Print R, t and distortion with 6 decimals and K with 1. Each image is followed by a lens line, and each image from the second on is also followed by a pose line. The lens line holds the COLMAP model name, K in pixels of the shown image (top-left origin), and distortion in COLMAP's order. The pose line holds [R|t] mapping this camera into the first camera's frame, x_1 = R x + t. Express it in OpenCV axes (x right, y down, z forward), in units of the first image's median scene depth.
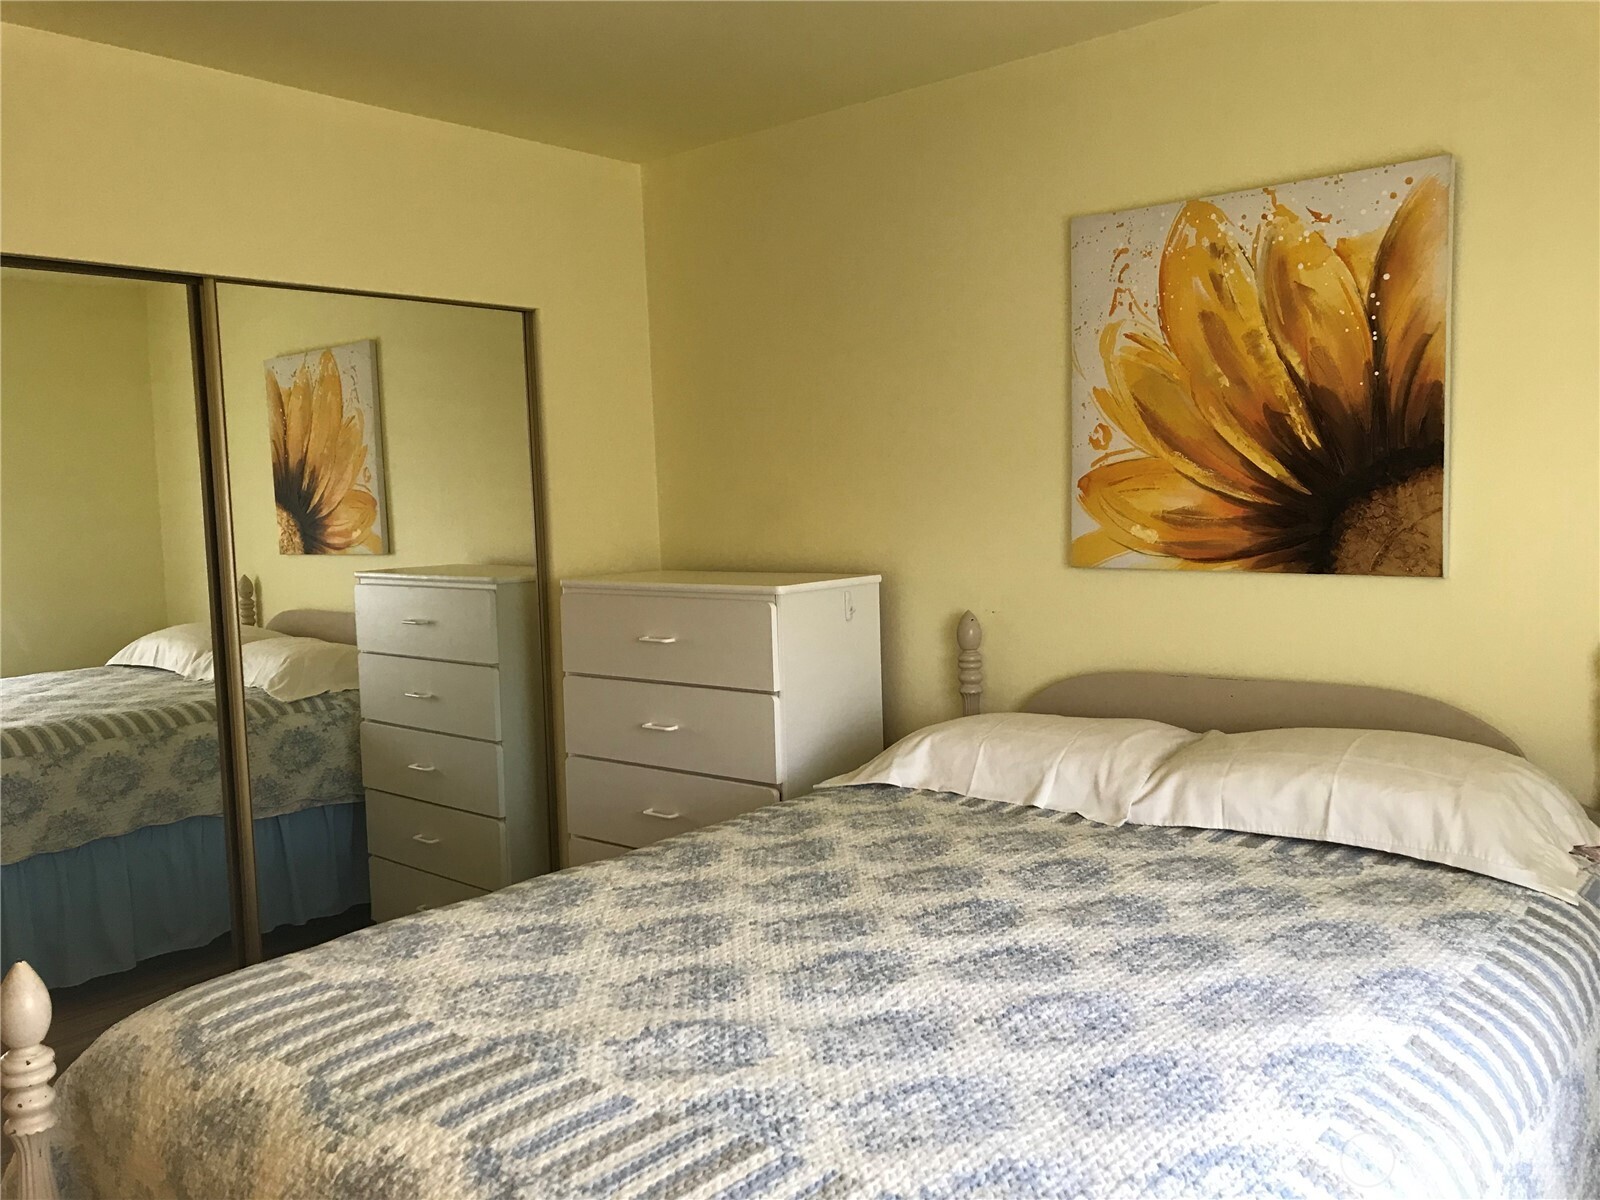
lens RADIAL K [[1316.3, 0, 797.1], [0, 1316.3, 600.2], [0, 0, 1]] dist [0.053553, -0.062117]
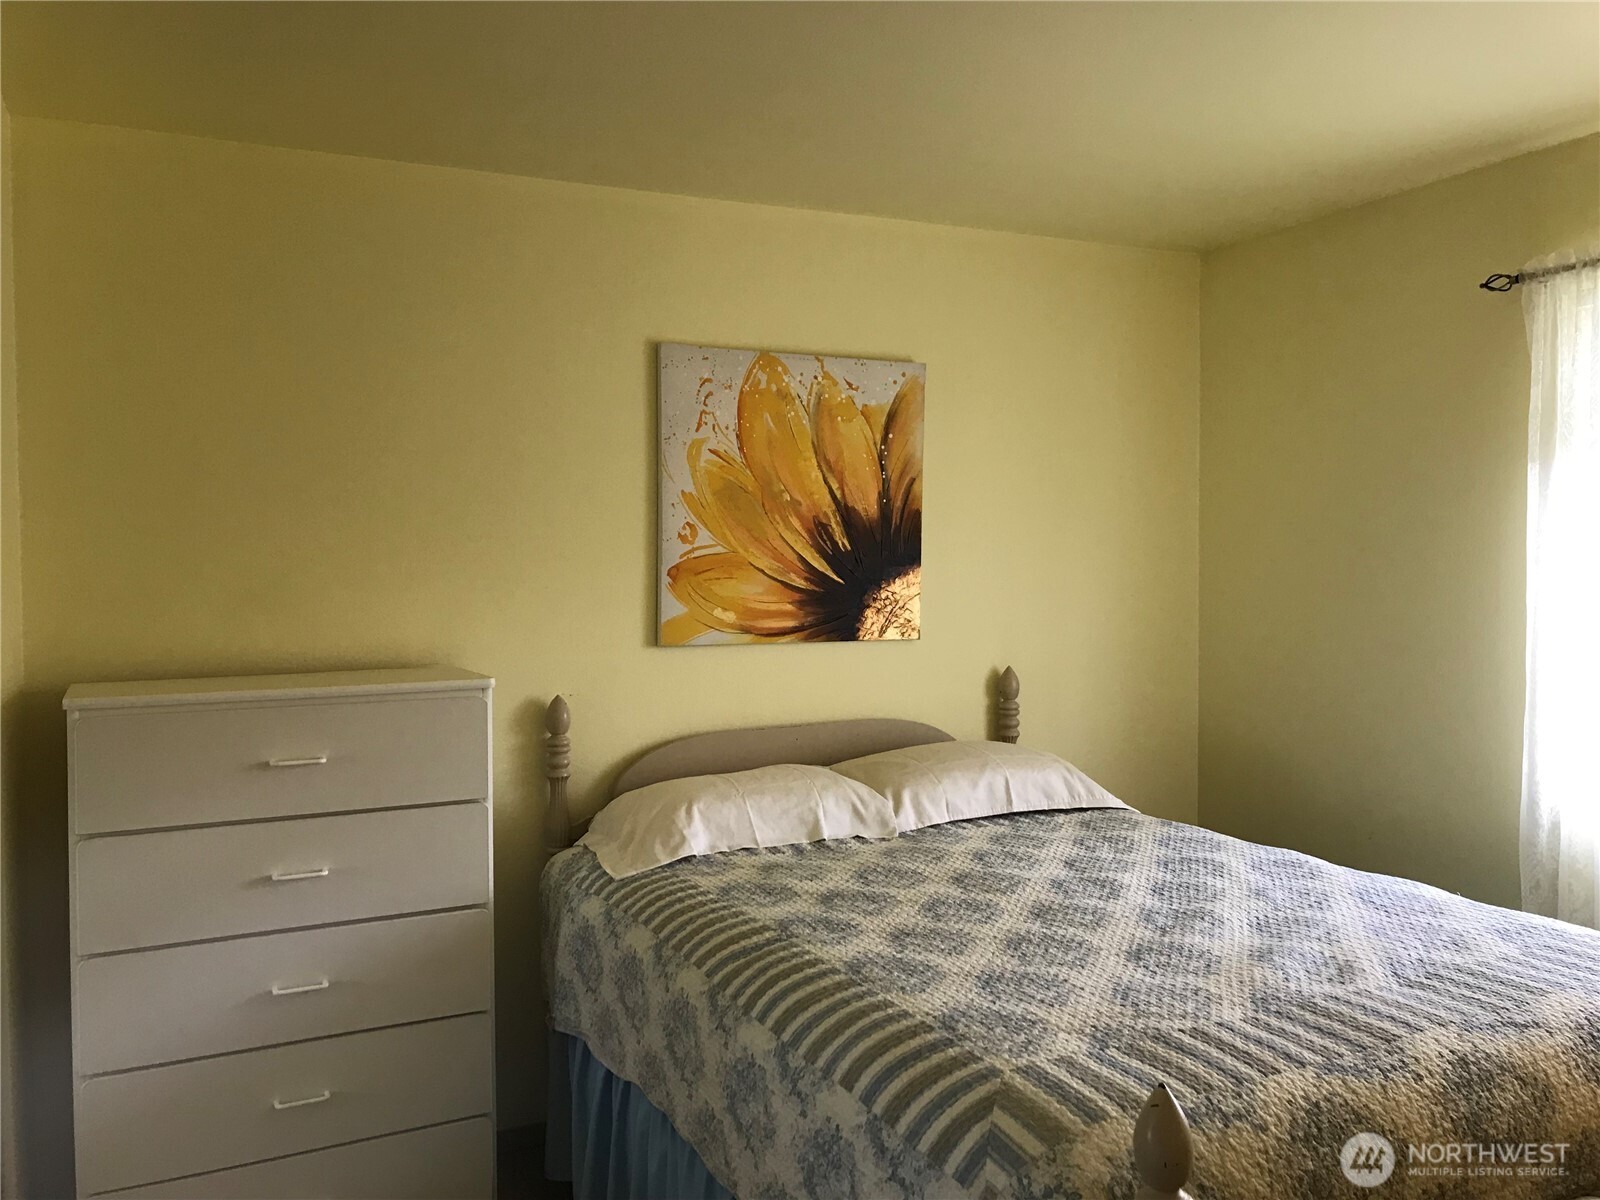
lens RADIAL K [[1316.3, 0, 800.8], [0, 1316.3, 602.9], [0, 0, 1]] dist [0.053553, -0.062117]
pose [[0.397984, -0.003146, 0.917387, -0.875277], [0.074777, 0.996778, -0.029022, -0.023557], [-0.914340, 0.080150, 0.396937, 0.499189]]
